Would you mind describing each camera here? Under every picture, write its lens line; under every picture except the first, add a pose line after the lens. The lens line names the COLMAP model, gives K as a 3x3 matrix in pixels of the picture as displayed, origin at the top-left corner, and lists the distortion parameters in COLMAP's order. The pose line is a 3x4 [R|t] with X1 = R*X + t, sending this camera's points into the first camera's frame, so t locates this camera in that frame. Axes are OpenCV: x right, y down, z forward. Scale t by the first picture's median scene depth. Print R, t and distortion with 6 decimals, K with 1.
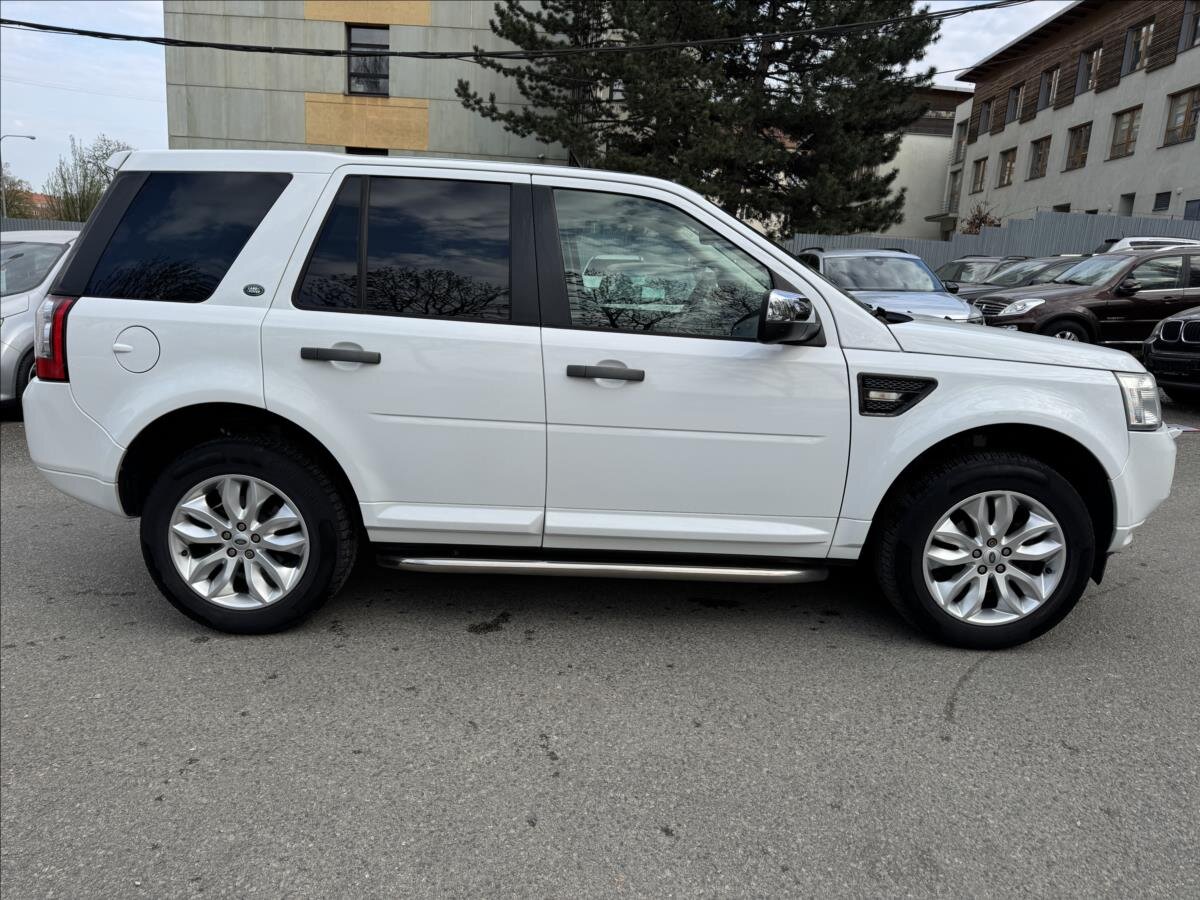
lens RADIAL K [[863.0, 0, 598.6], [0, 863.0, 454.5], [0, 0, 1]] dist [0.025890, -0.025969]
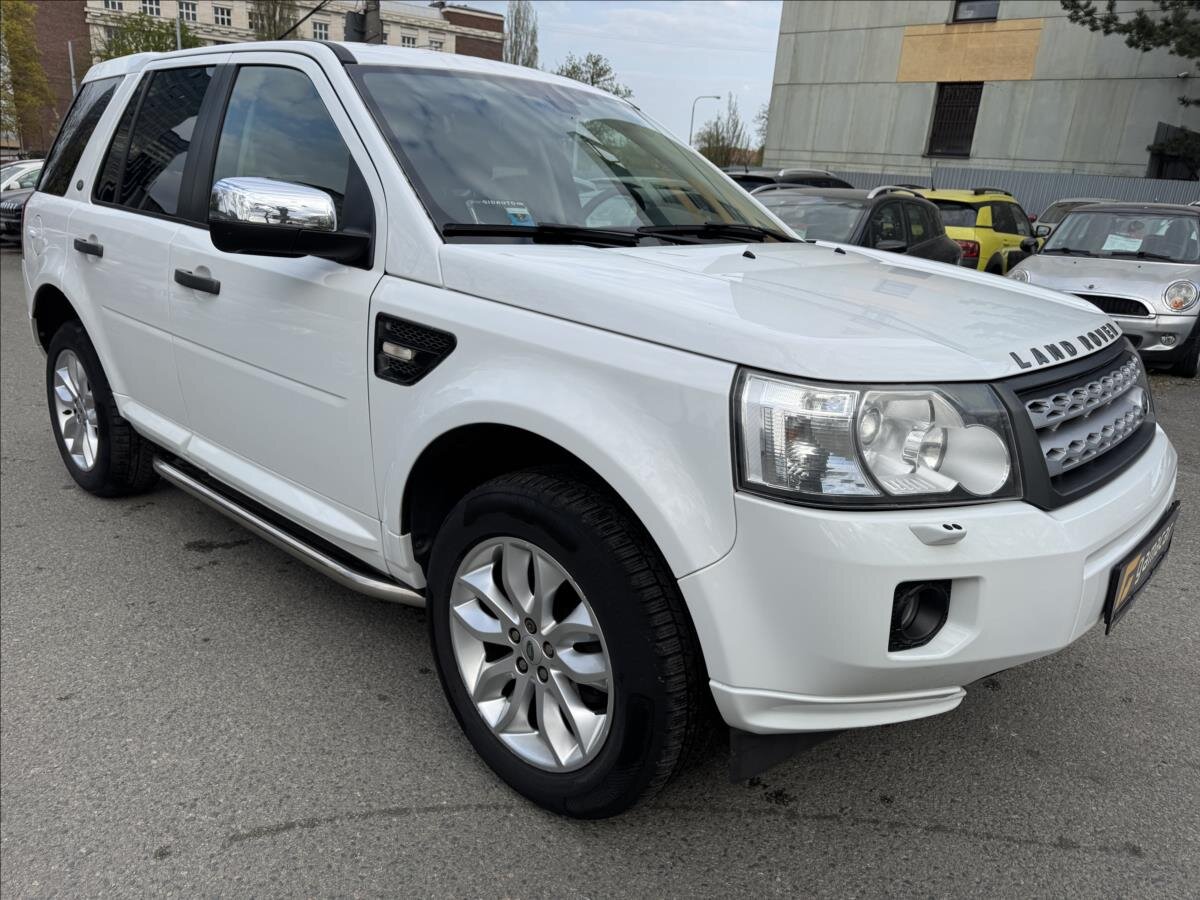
lens RADIAL K [[863.0, 0, 589.8], [0, 863.0, 449.9], [0, 0, 1]] dist [0.025890, -0.025969]
pose [[0.741336, 0.198434, -0.641127, 0.795186], [-0.168259, 0.979734, 0.108678, -0.082307], [0.649700, 0.027308, 0.759700, 0.549459]]
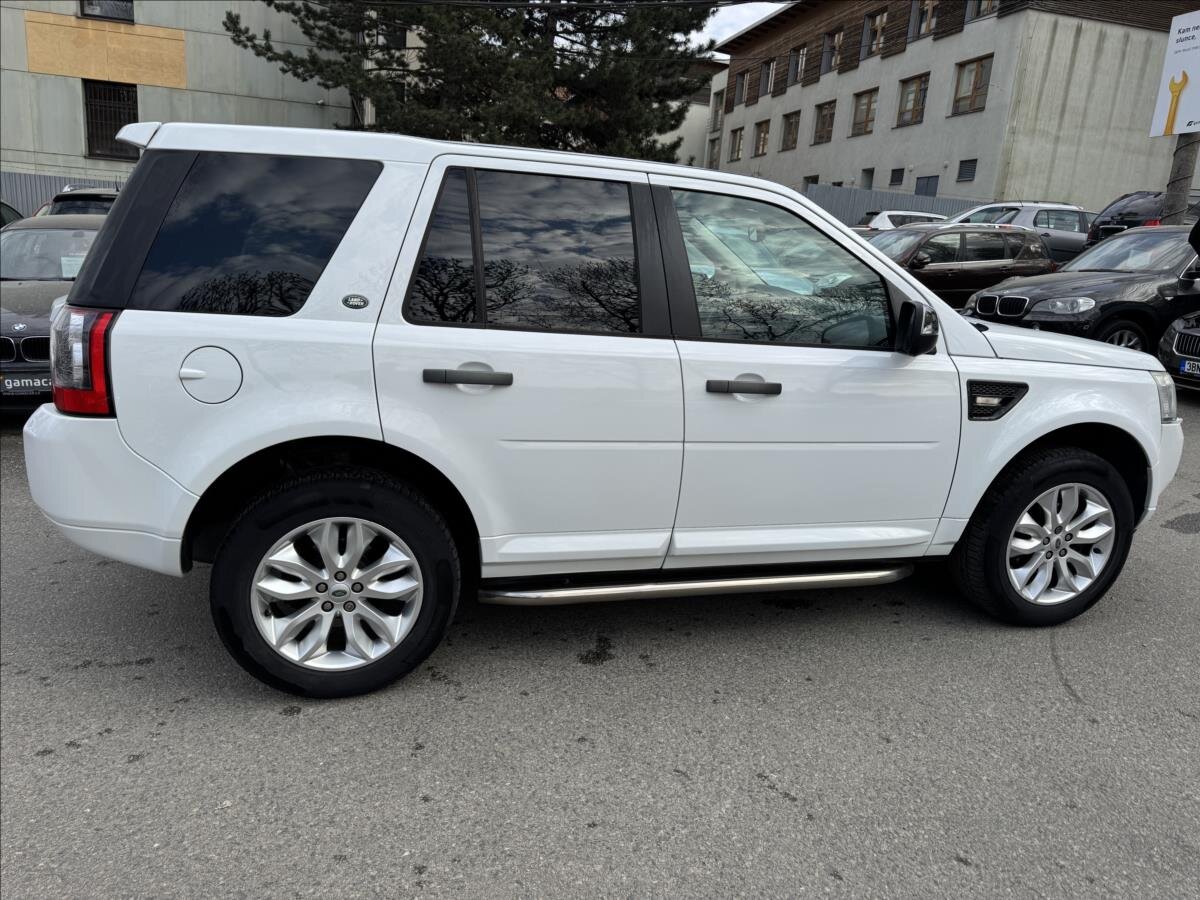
lens RADIAL K [[863.0, 0, 600.4], [0, 863.0, 453.3], [0, 0, 1]] dist [0.025890, -0.025969]
pose [[0.961316, -0.050573, 0.270767, -0.374611], [0.037604, 0.997893, 0.052876, -0.071159], [-0.272870, -0.040649, 0.961192, 0.104302]]
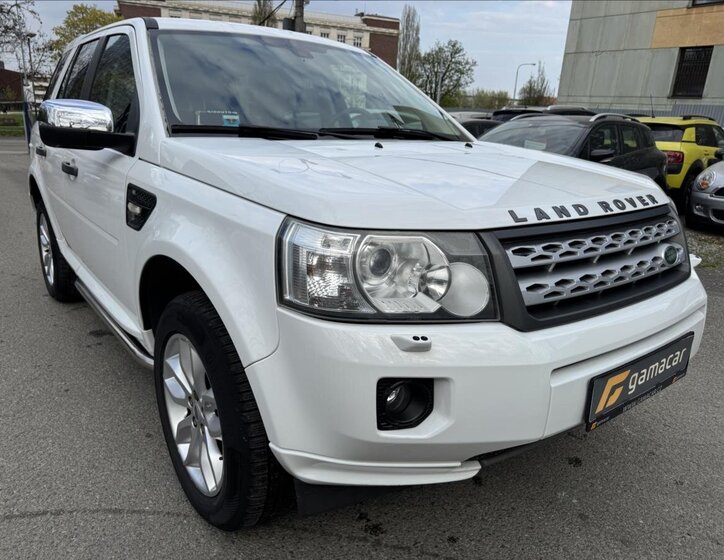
lens RADIAL K [[537.2, 0, 354.7], [0, 537.2, 281.0], [0, 0, 1]] dist [0.026505, -0.028142]
pose [[0.614119, 0.212544, -0.760054, 0.890238], [-0.182052, 0.975232, 0.125621, -0.100902], [0.767929, 0.061223, 0.637602, 0.733405]]
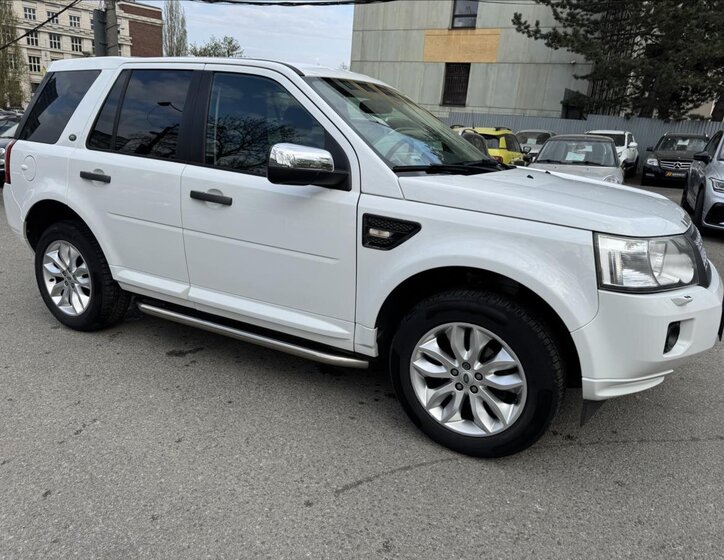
lens RADIAL K [[537.2, 0, 356.7], [0, 537.2, 282.8], [0, 0, 1]] dist [0.026505, -0.028142]
pose [[0.877763, 0.142083, -0.457542, 0.610417], [-0.121421, 0.989806, 0.074432, -0.045584], [0.463454, -0.009778, 0.886067, 0.268017]]
